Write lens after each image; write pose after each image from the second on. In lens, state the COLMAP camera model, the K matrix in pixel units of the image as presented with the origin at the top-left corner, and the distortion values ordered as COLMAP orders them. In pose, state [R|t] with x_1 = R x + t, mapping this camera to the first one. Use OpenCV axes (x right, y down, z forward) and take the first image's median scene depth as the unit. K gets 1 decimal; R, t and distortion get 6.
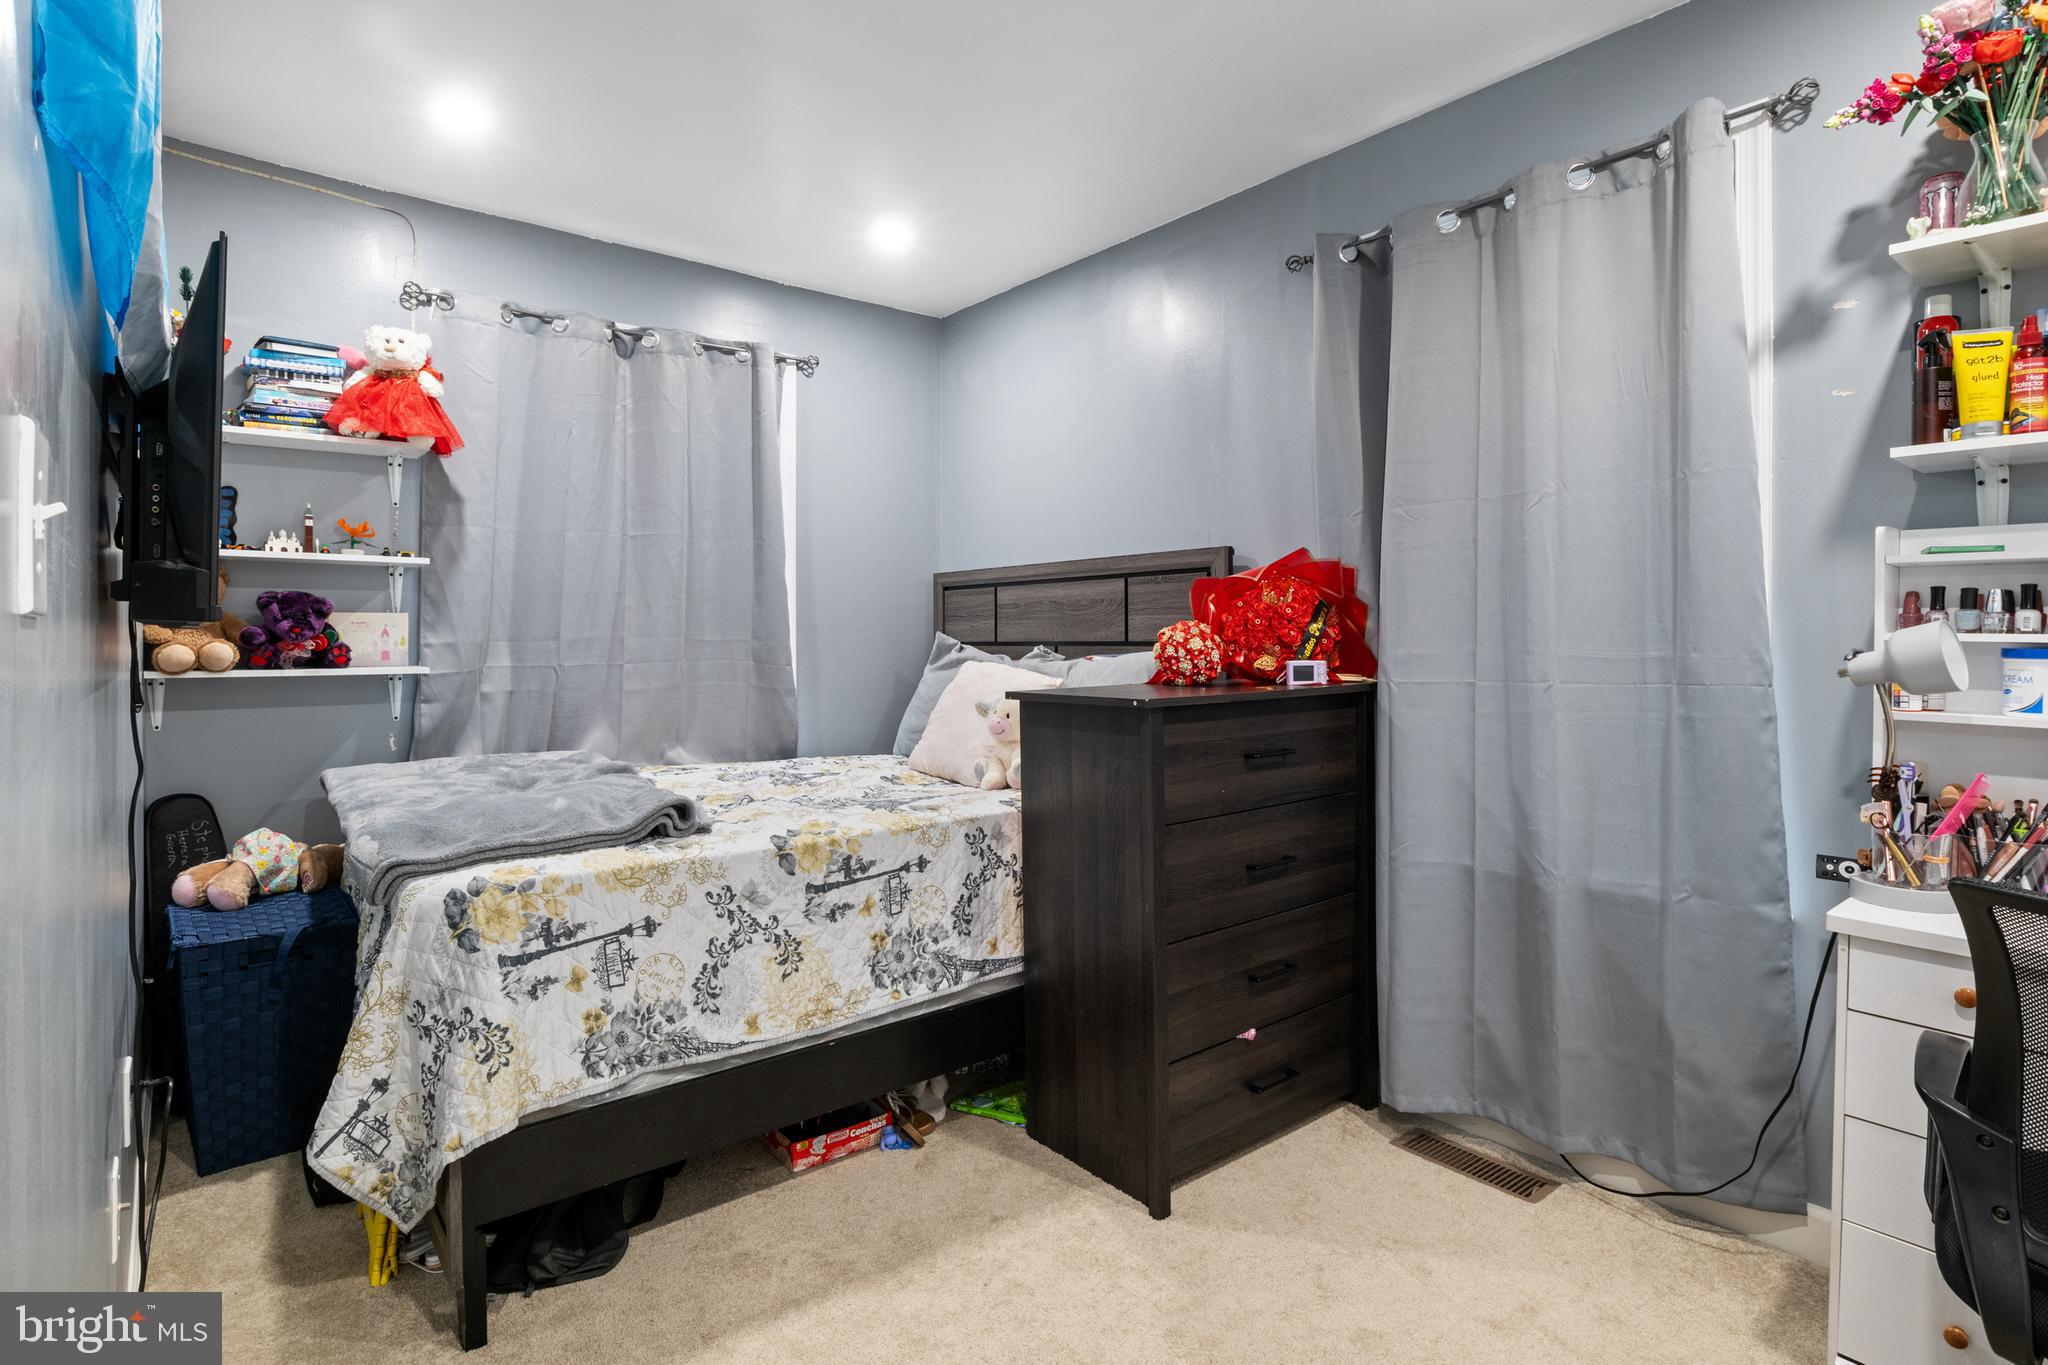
lens RADIAL K [[1022.2, 0, 1028.0], [0, 1022.2, 665.2], [0, 0, 1]] dist [-0.005837, -0.001873]
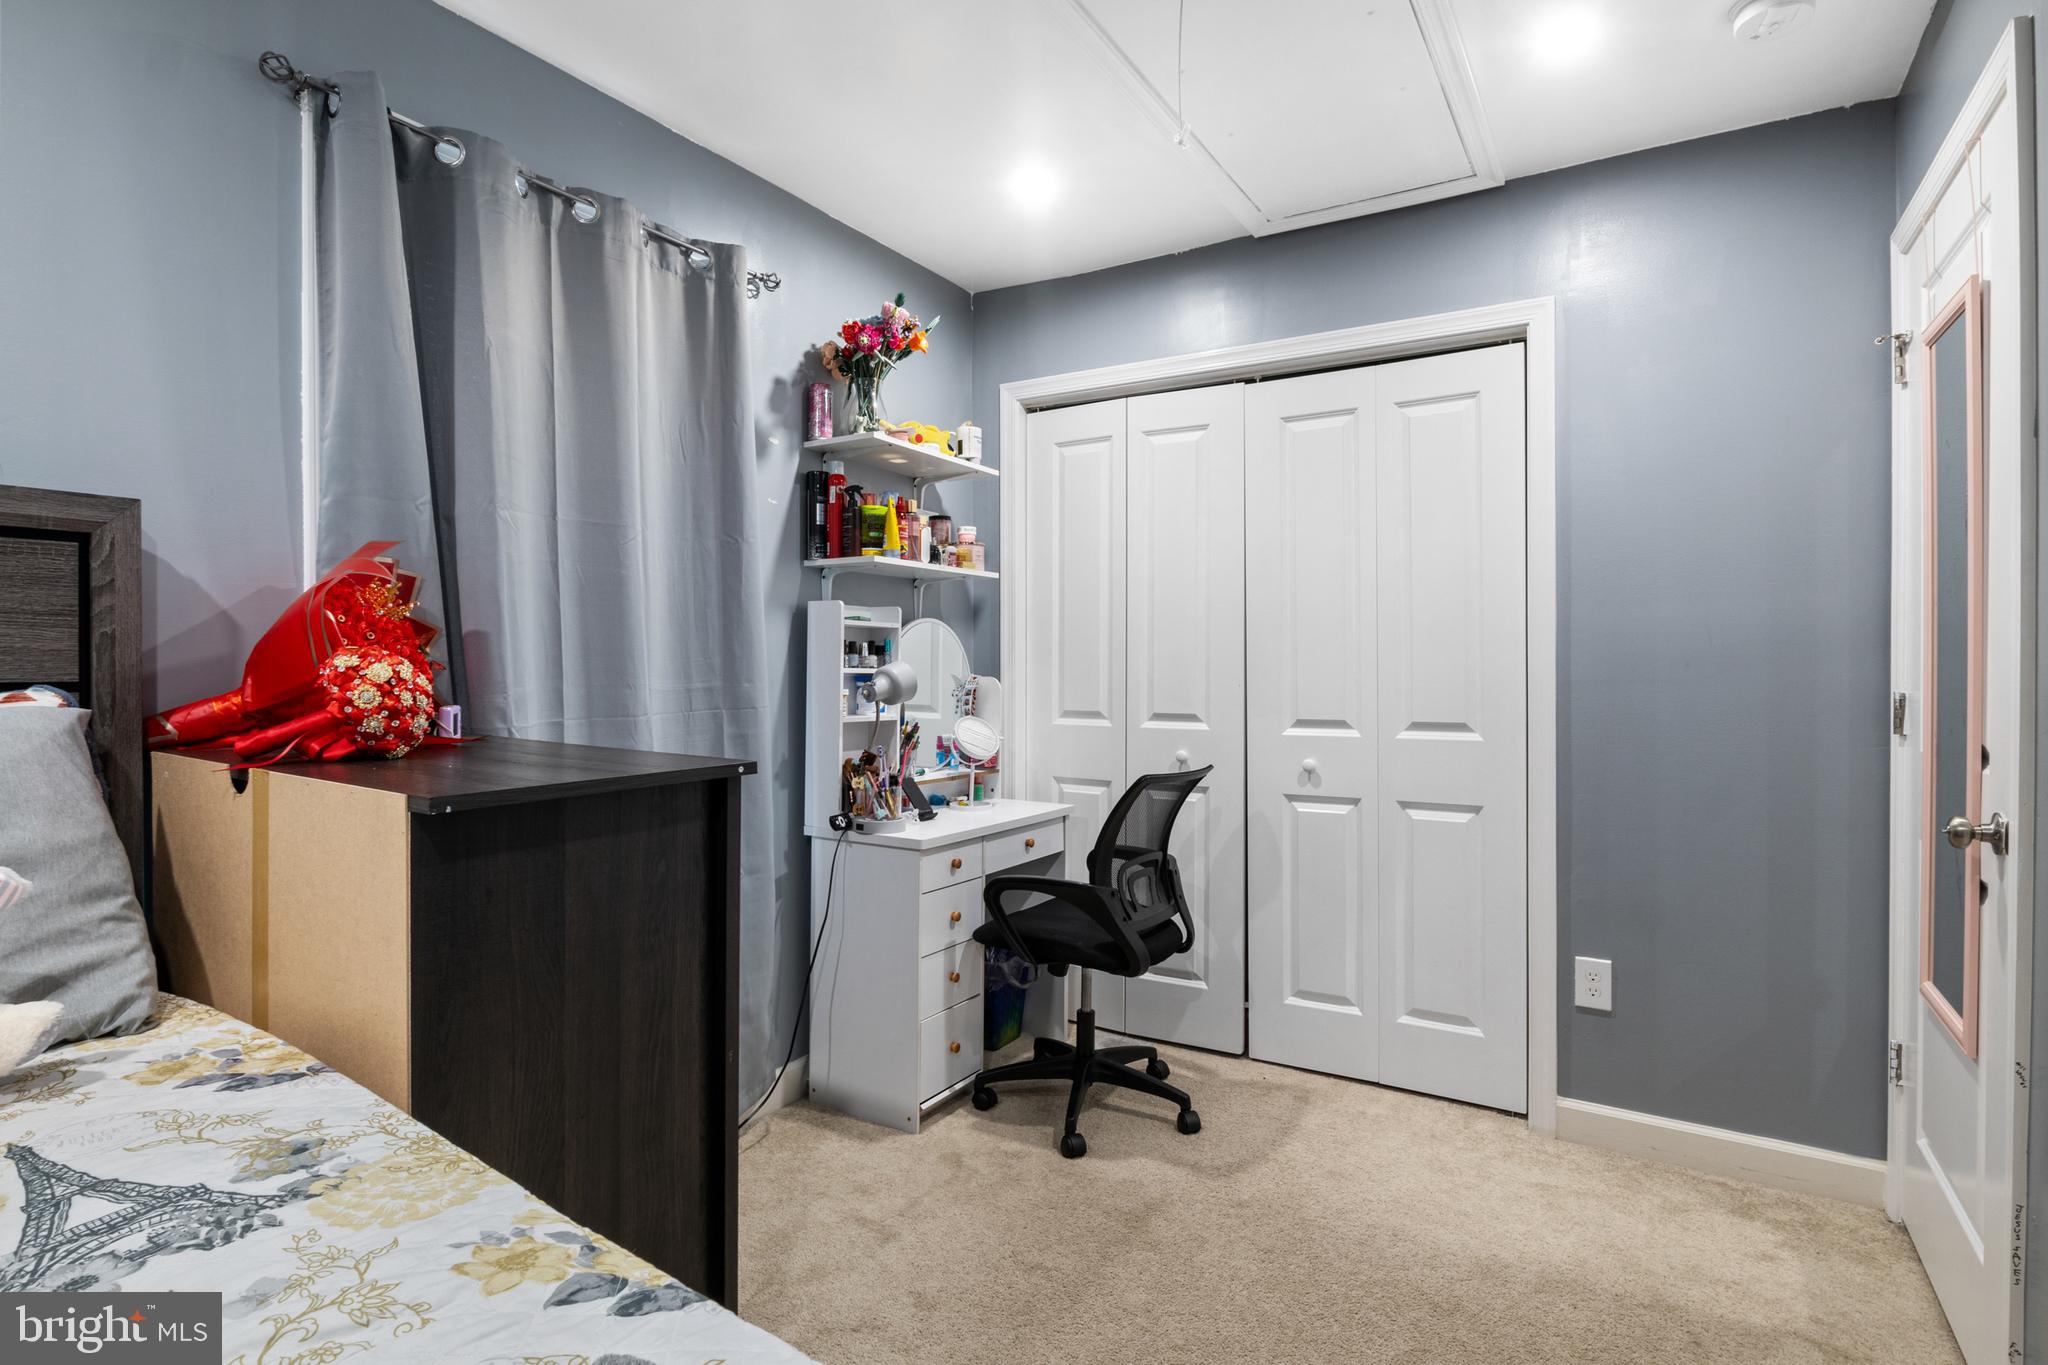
lens RADIAL K [[1022.2, 0, 1025.0], [0, 1022.2, 675.5], [0, 0, 1]] dist [-0.005837, -0.001873]
pose [[-0.310594, -0.013153, 0.950452, -0.631446], [0.016717, 0.999674, 0.019297, -0.039389], [-0.950396, 0.021882, -0.310273, 1.023230]]
